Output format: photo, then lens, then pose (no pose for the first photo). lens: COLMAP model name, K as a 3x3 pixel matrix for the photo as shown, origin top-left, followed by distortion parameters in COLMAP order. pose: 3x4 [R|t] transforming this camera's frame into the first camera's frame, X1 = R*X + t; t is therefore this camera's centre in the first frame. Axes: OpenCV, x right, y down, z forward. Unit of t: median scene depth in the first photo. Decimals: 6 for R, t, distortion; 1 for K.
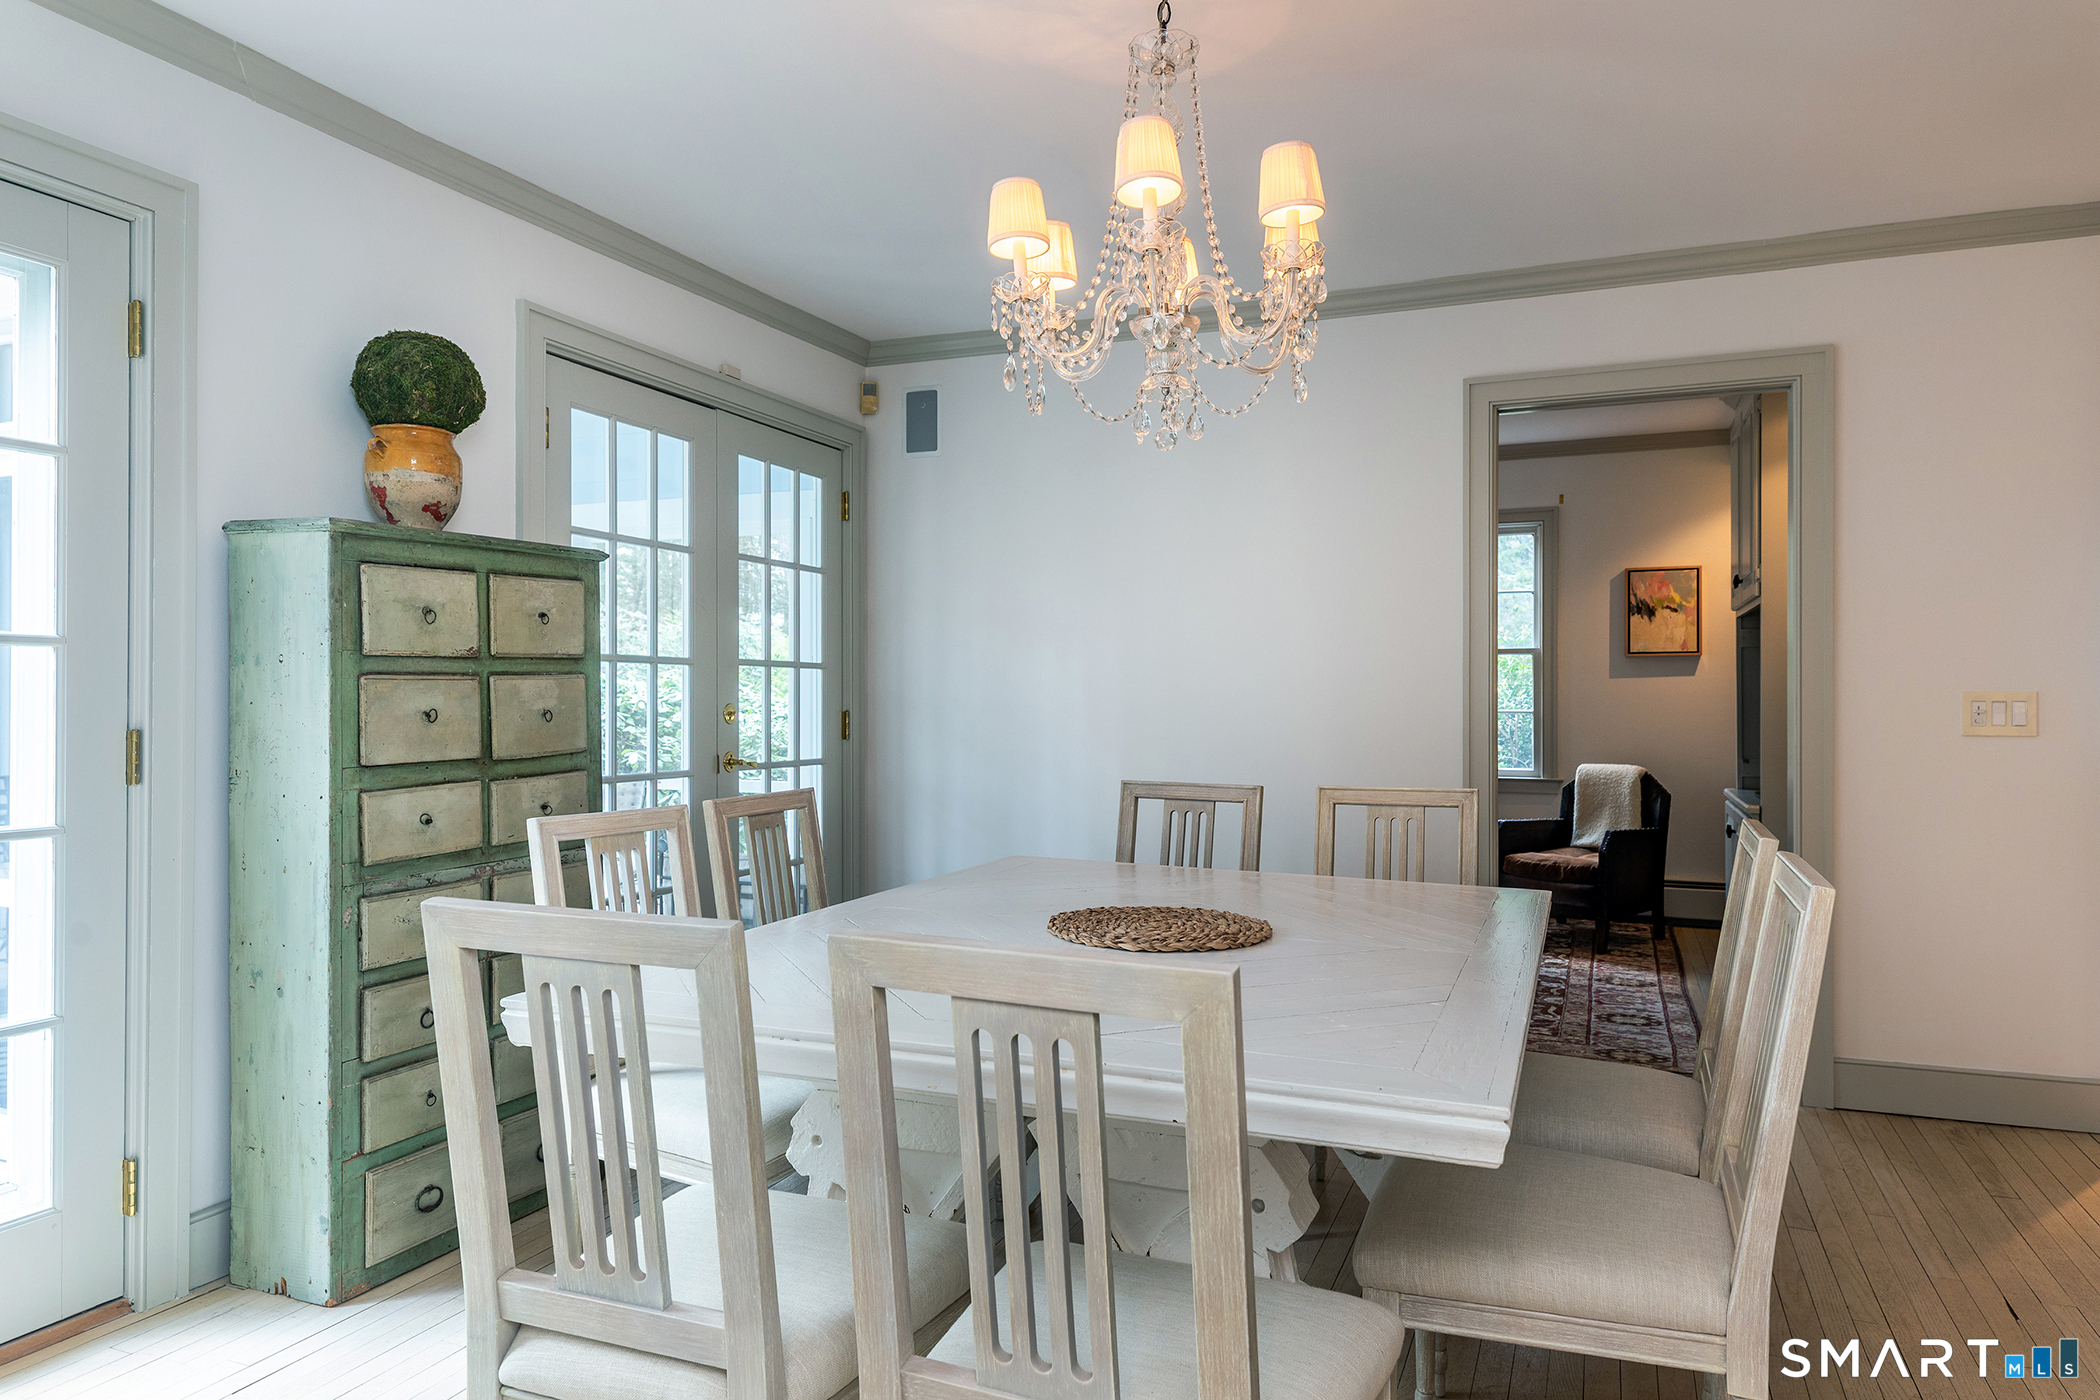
lens RADIAL K [[1334.2, 0, 1048.2], [0, 1334.2, 699.7], [0, 0, 1]] dist [0.035286, -0.000252]
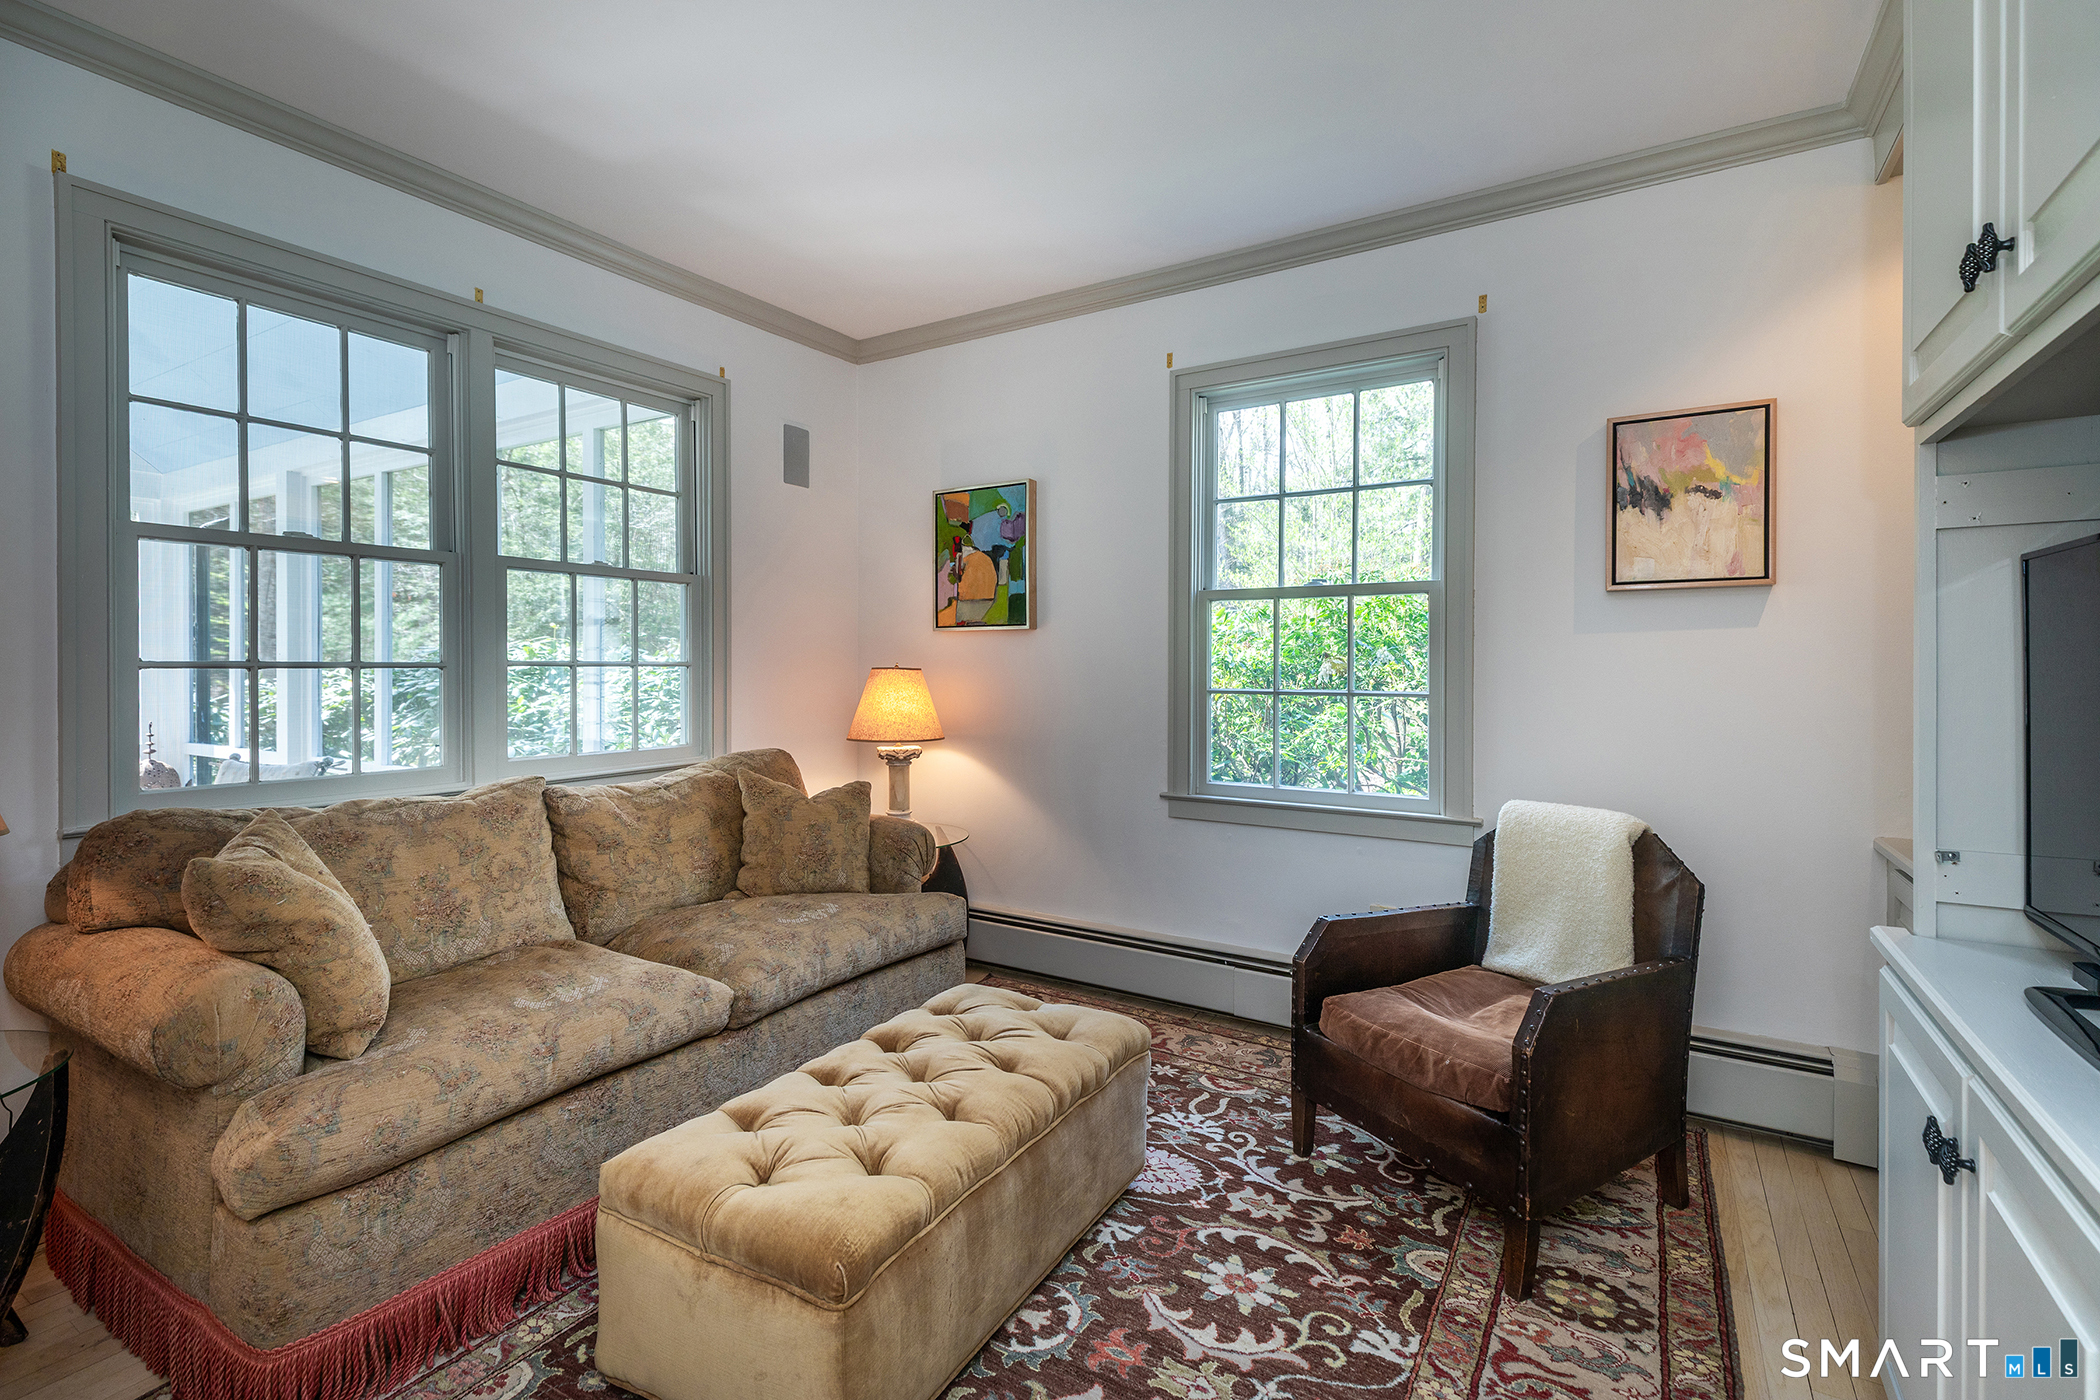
lens RADIAL K [[939.0, 0, 1053.1], [0, 939.0, 696.8], [0, 0, 1]] dist [0.024424, -0.002032]
pose [[0.990166, 0.007182, -0.139715, 0.210874], [-0.005588, 0.999915, 0.011793, 0.004130], [0.139788, -0.010896, 0.990122, 0.475213]]
